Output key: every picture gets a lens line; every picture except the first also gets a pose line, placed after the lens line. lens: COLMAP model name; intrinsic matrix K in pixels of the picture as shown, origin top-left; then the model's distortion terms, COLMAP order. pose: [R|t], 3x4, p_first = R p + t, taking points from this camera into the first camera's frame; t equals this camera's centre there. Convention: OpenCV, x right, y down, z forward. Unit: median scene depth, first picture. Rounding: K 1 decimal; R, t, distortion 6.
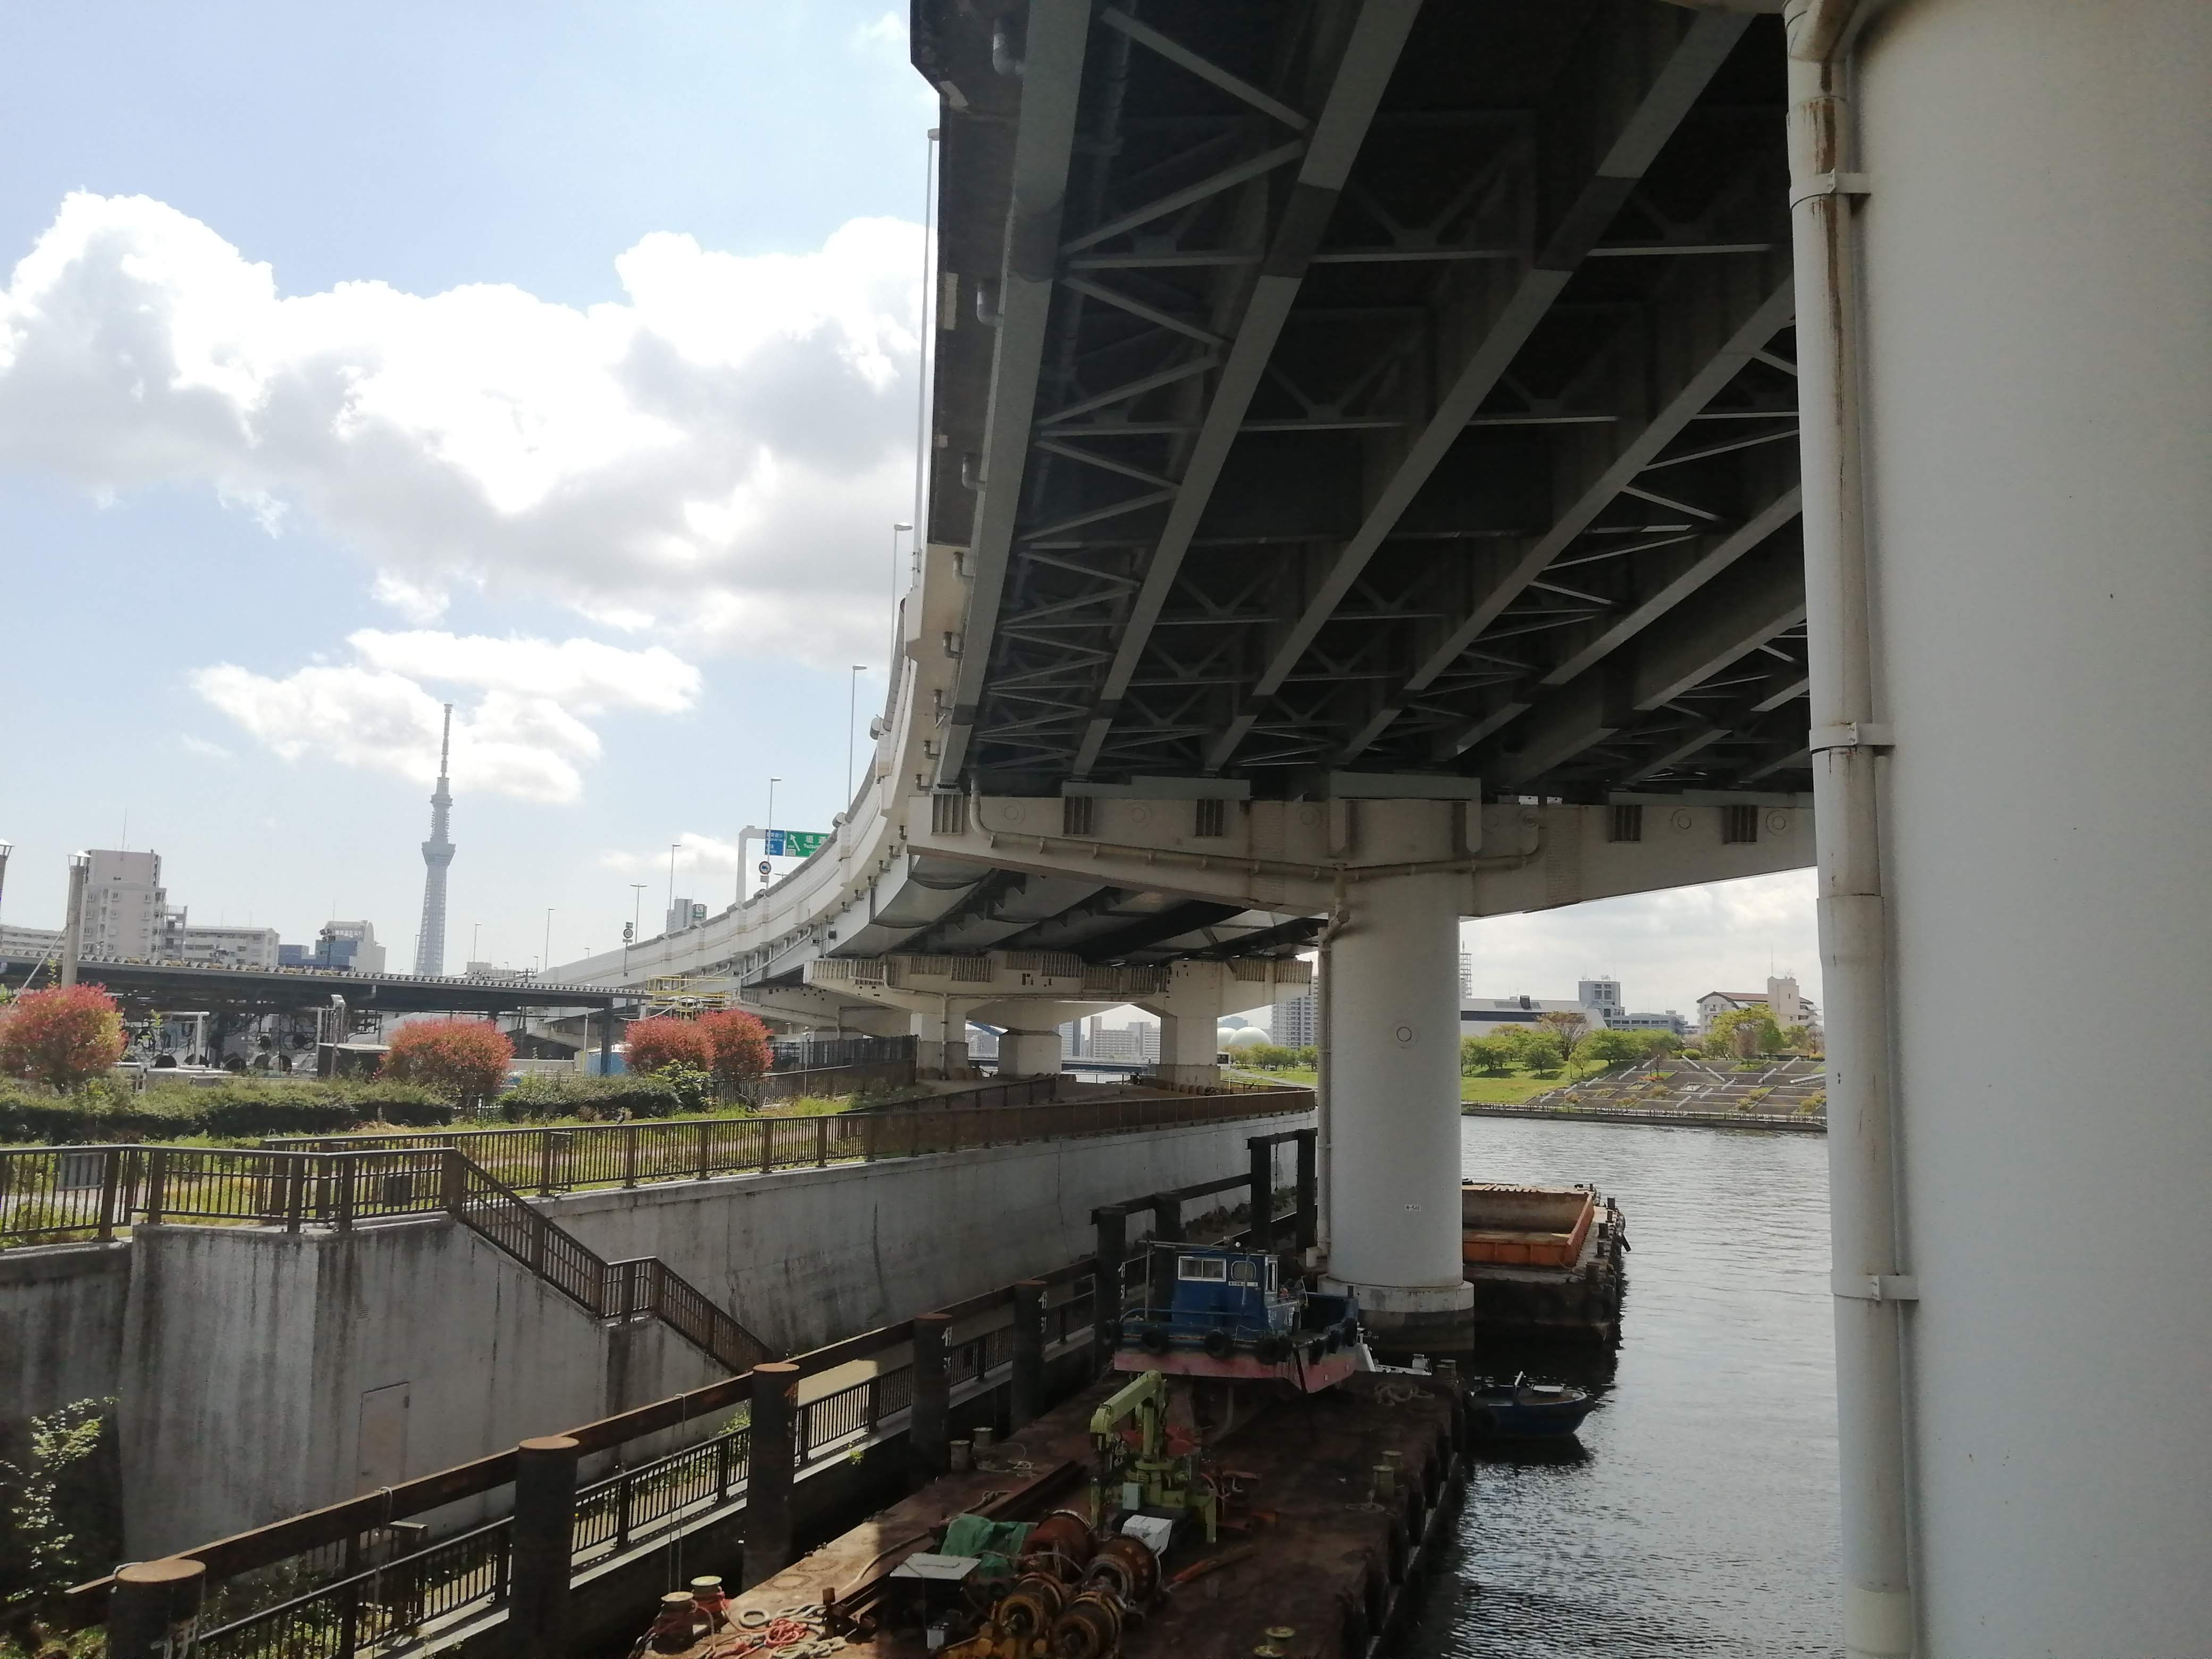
lens RADIAL K [[1743.7, 0, 1110.3], [0, 1743.7, 832.3], [0, 0, 1]] dist [0.070970, -0.119582]
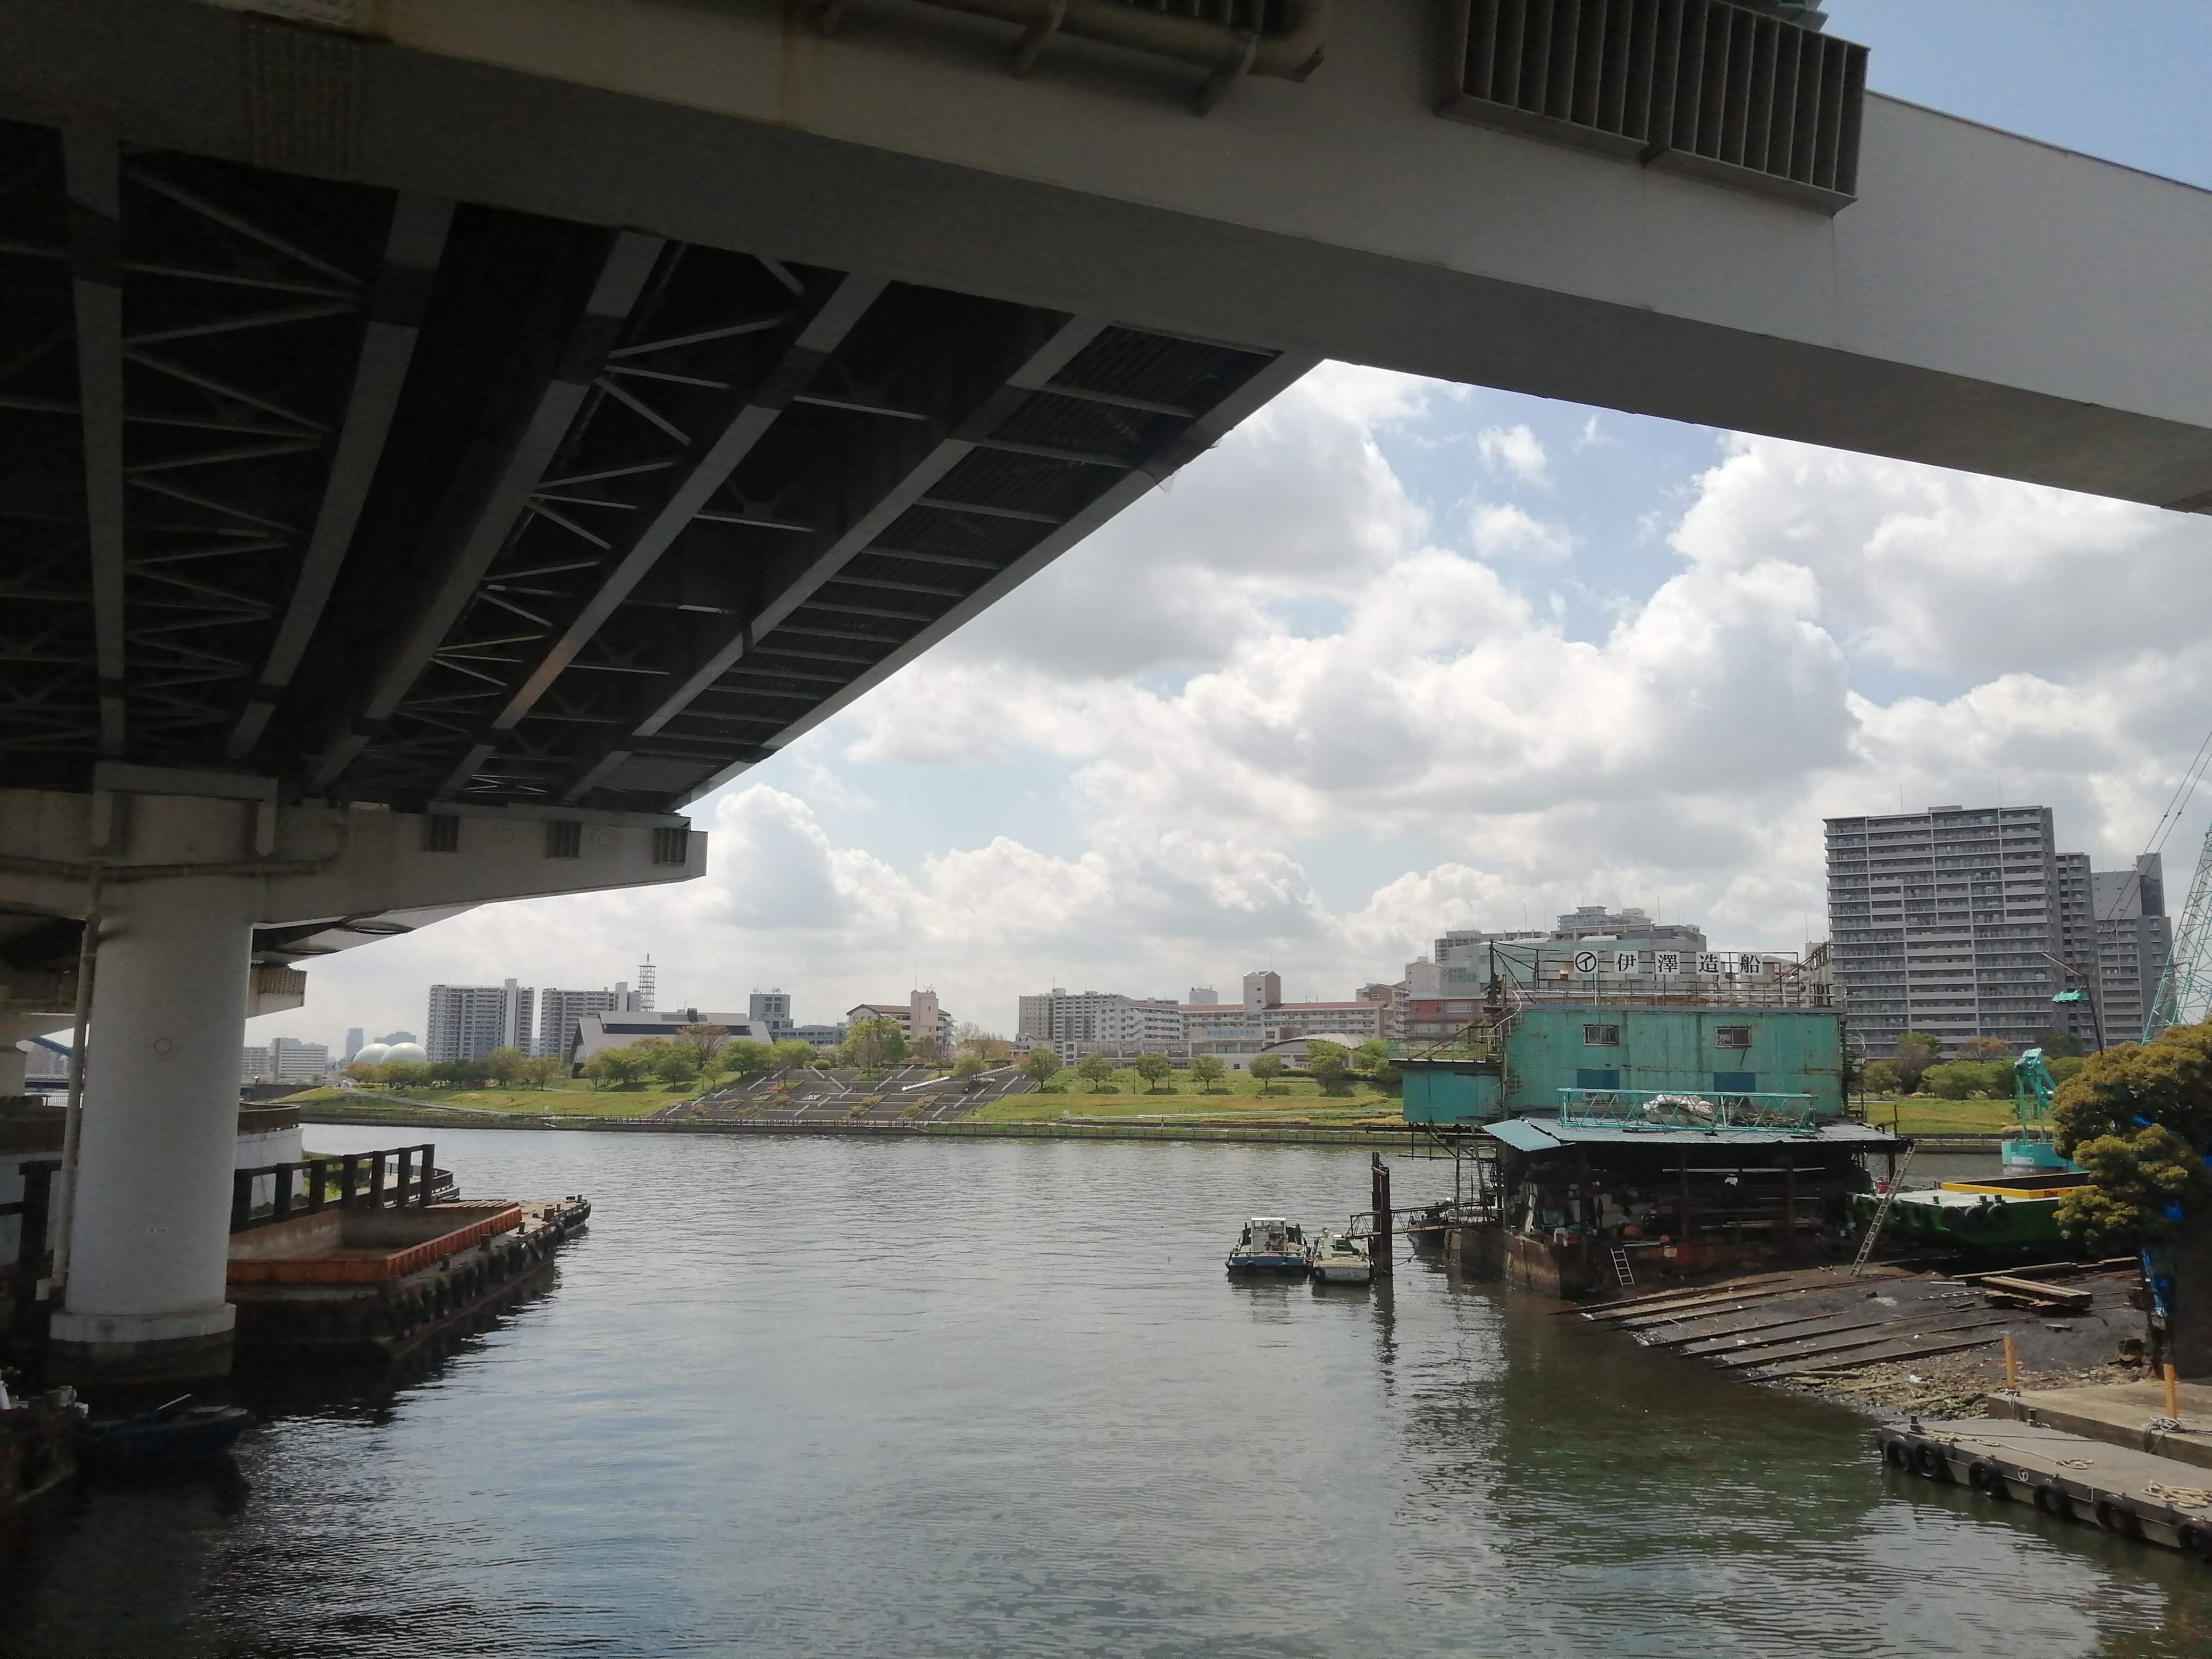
lens RADIAL K [[1746.8, 0, 1102.5], [0, 1746.8, 823.2], [0, 0, 1]] dist [0.092200, -0.157499]
pose [[0.901930, 0.049759, 0.429005, 0.049597], [-0.044528, 0.998761, -0.022230, -0.001254], [-0.429580, 0.000948, 0.903028, -0.017800]]
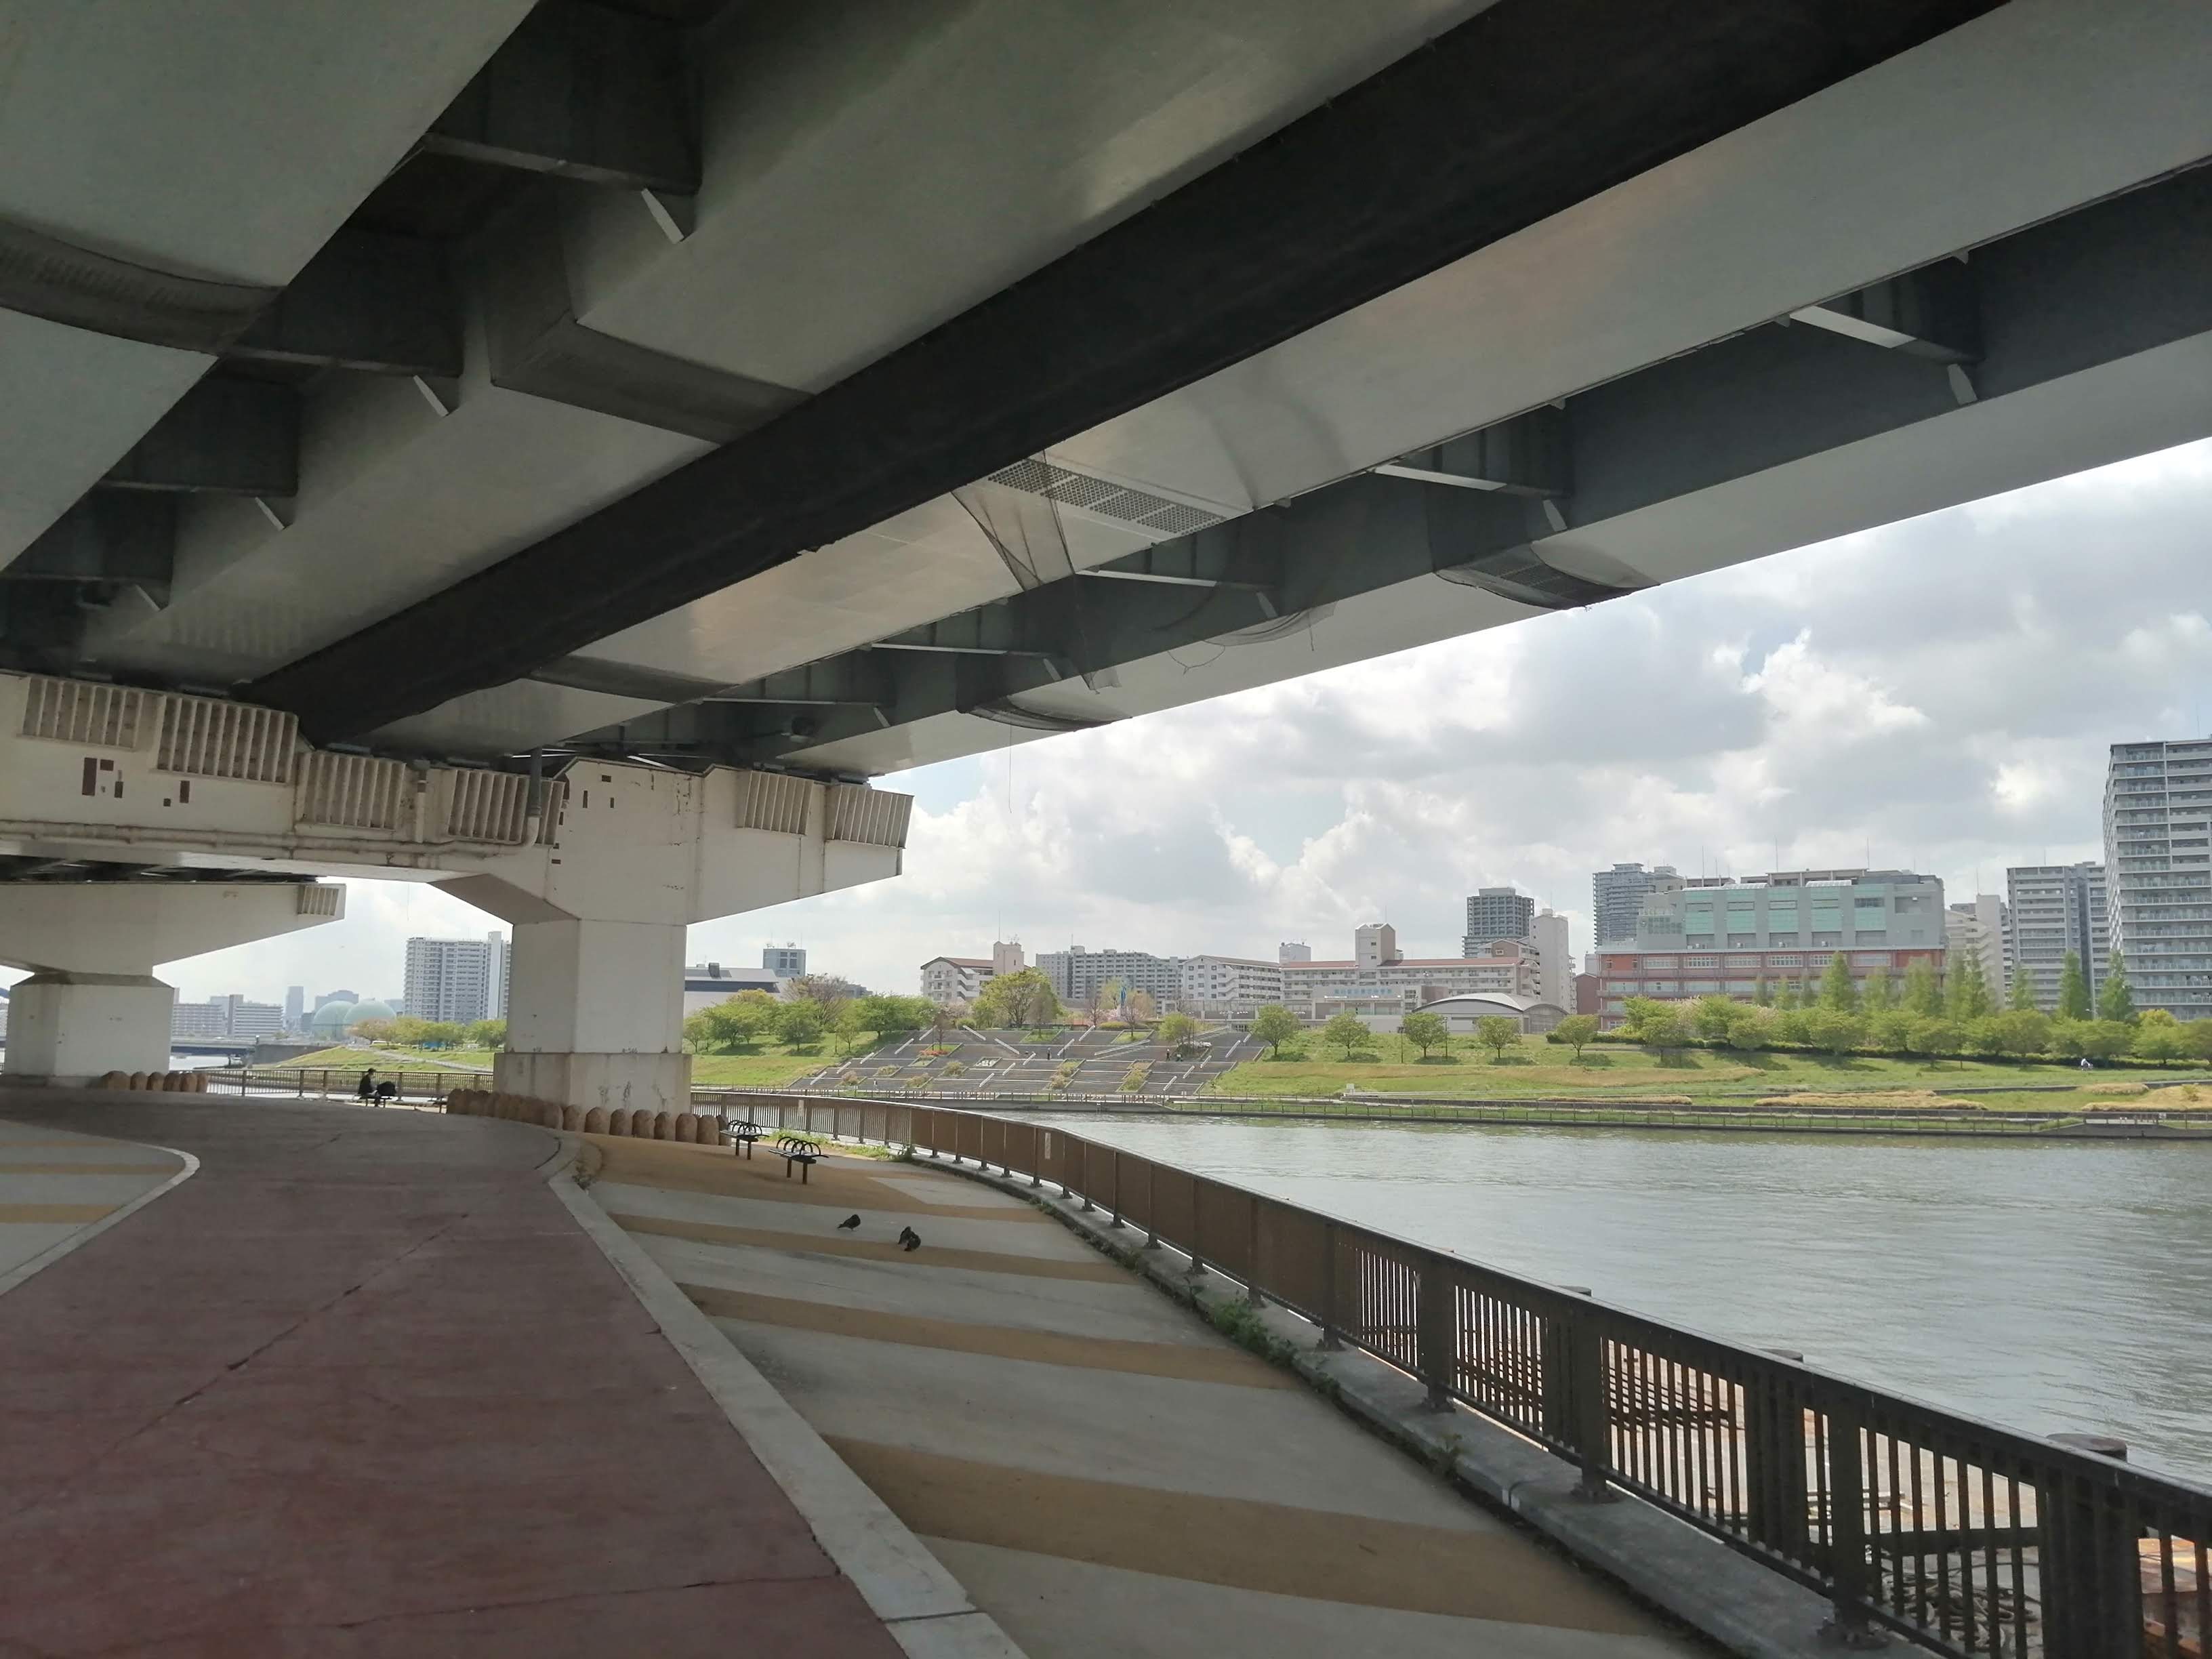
lens RADIAL K [[1770.7, 0, 1095.2], [0, 1770.7, 831.3], [0, 0, 1]] dist [0.095895, -0.183941]
pose [[0.892415, 0.044202, 0.449046, -0.017040], [-0.051399, 0.998671, 0.003844, 0.043212], [-0.448279, -0.026511, 0.893500, 0.333944]]
